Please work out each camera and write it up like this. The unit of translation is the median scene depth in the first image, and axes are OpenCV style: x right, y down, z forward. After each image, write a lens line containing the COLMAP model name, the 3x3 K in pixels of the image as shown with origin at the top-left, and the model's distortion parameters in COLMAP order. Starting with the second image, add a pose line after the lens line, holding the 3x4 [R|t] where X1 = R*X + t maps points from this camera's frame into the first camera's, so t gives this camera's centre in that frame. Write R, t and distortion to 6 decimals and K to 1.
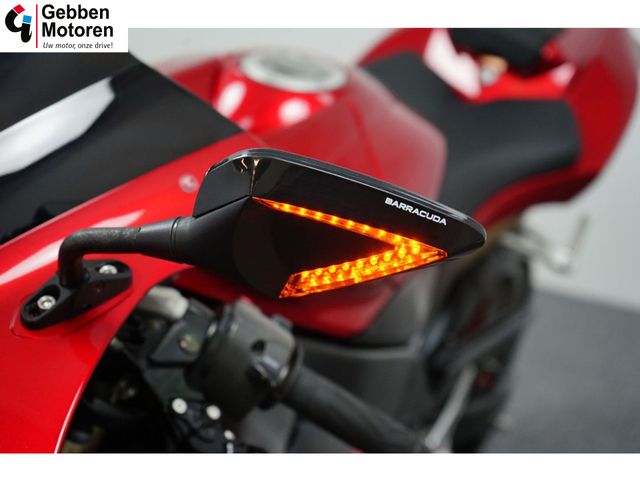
lens RADIAL K [[1067.4, 0, 320.0], [0, 1067.4, 240.0], [0, 0, 1]] dist [-0.024618, -0.085321]
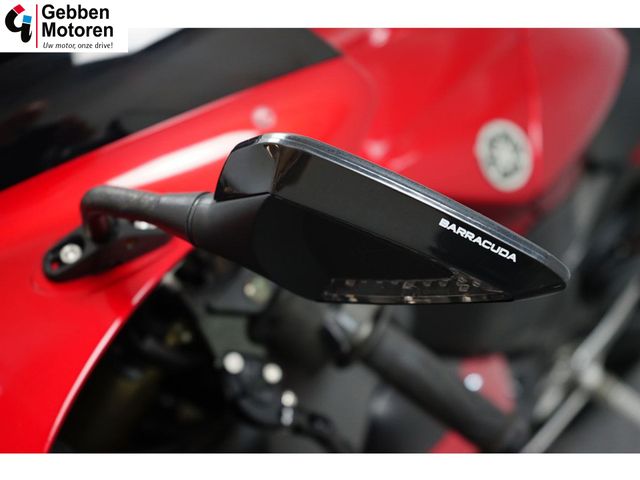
lens RADIAL K [[1067.4, 0, 320.0], [0, 1067.4, 240.0], [0, 0, 1]] dist [-0.024618, -0.085321]
pose [[0.974171, 0.136402, -0.179957, 0.099004], [-0.104747, 0.978980, 0.175004, -0.126591], [0.200045, -0.151634, 0.967982, 0.194115]]
